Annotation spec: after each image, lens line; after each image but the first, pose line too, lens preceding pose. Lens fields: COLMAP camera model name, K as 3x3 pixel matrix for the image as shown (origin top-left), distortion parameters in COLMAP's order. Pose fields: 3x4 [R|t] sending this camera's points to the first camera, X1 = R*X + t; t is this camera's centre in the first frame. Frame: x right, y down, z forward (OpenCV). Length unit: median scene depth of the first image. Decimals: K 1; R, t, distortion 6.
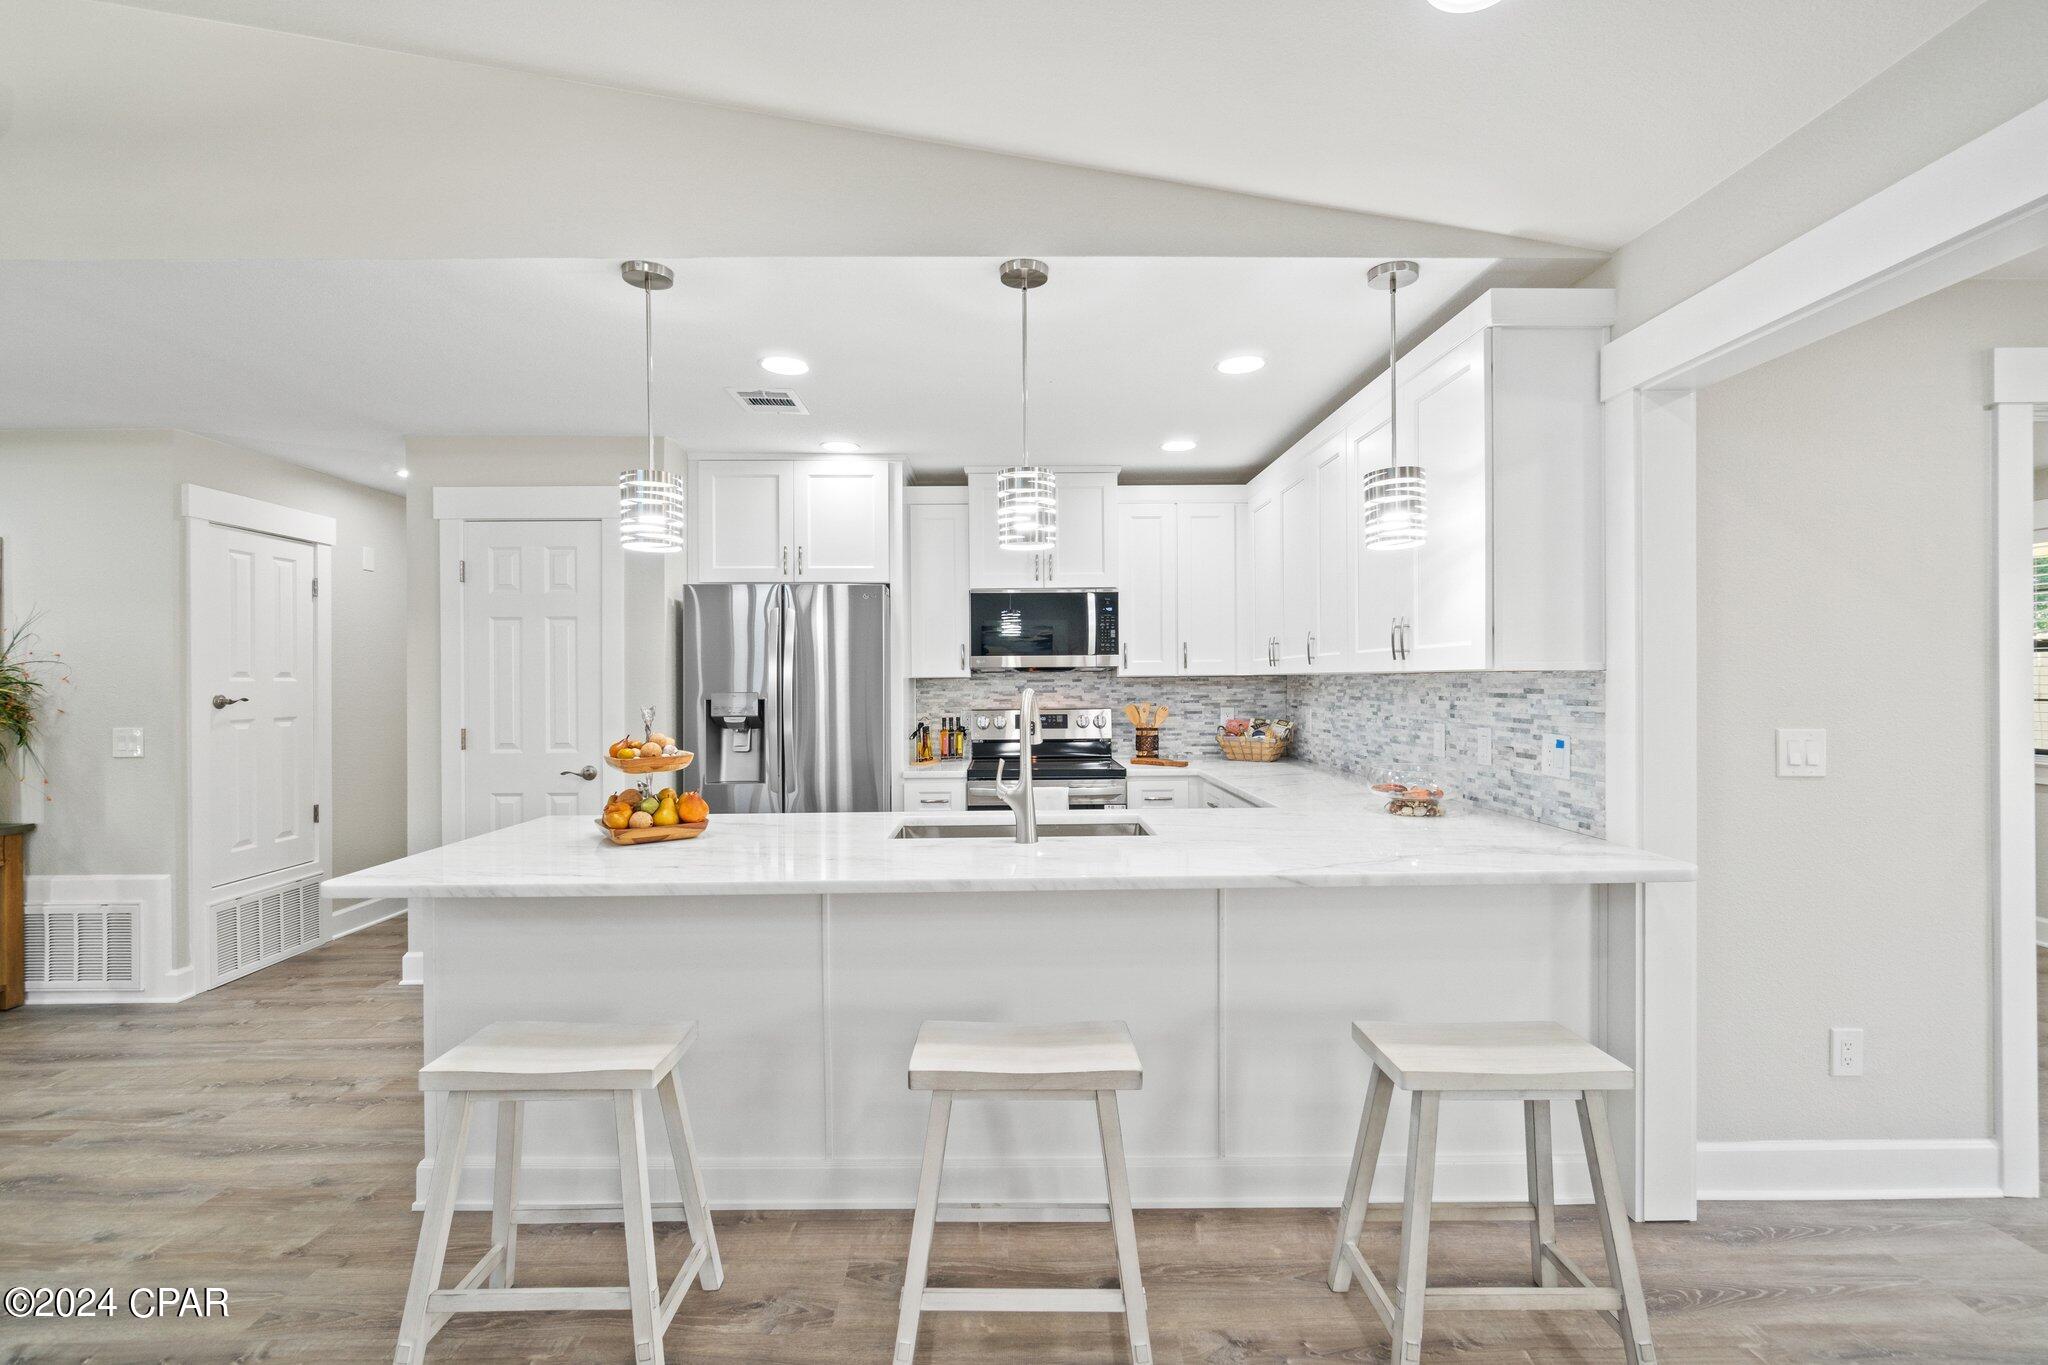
lens RADIAL K [[884.4, 0, 1020.0], [0, 884.4, 677.9], [0, 0, 1]] dist [-0.001777, -0.000197]
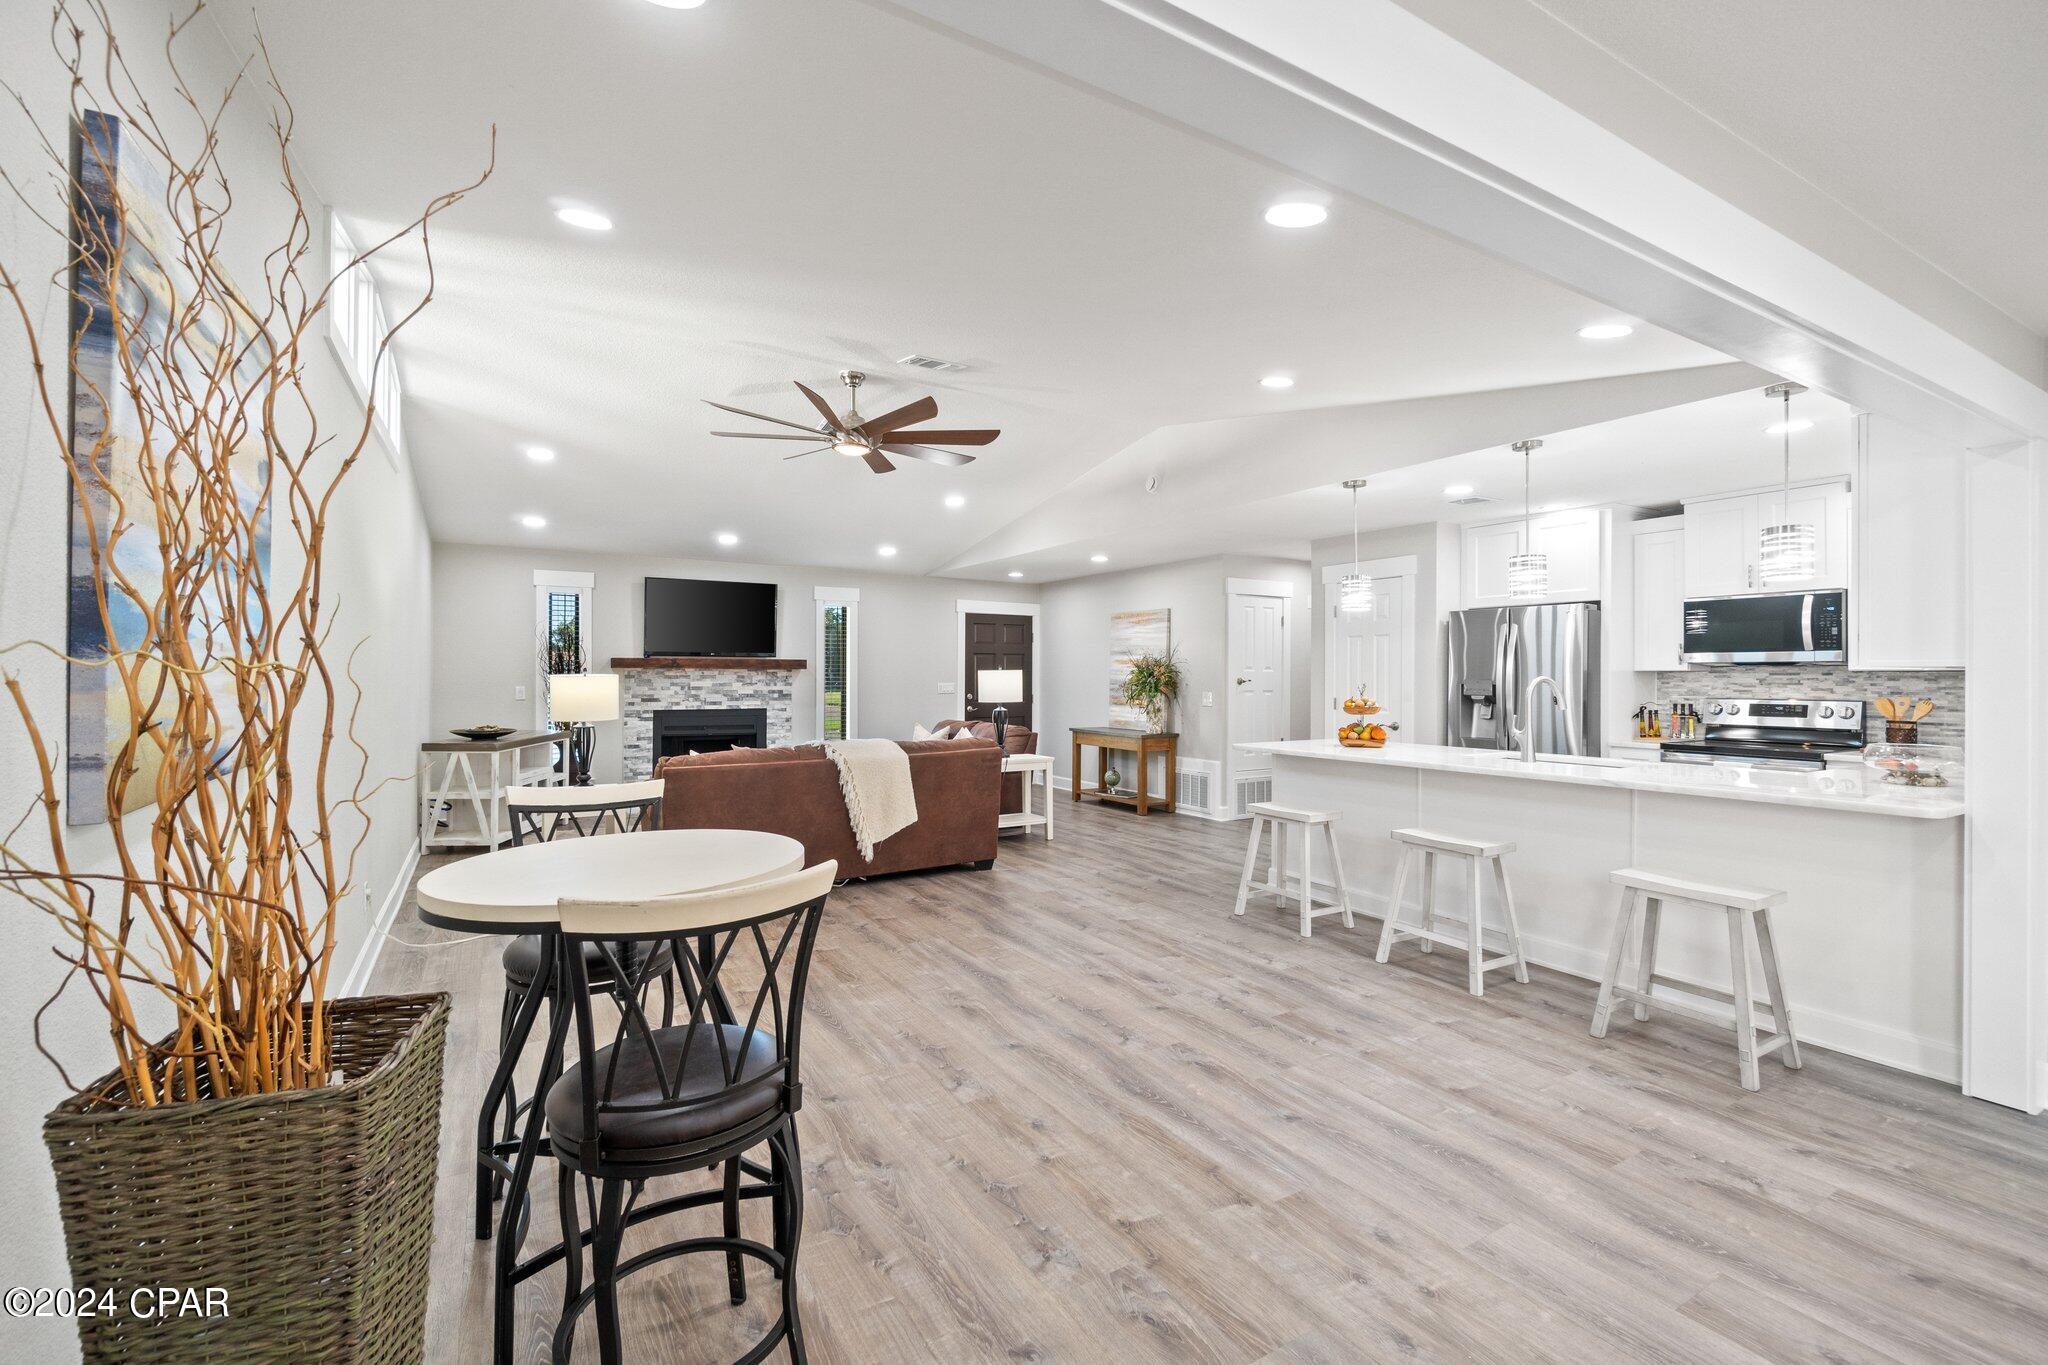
lens RADIAL K [[884.4, 0, 1016.2], [0, 884.4, 673.3], [0, 0, 1]] dist [-0.001777, -0.000197]
pose [[0.495087, 0.007358, -0.868812, 0.641635], [-0.004079, 0.999973, 0.006145, -0.000984], [0.868834, 0.000502, 0.495103, -0.481741]]
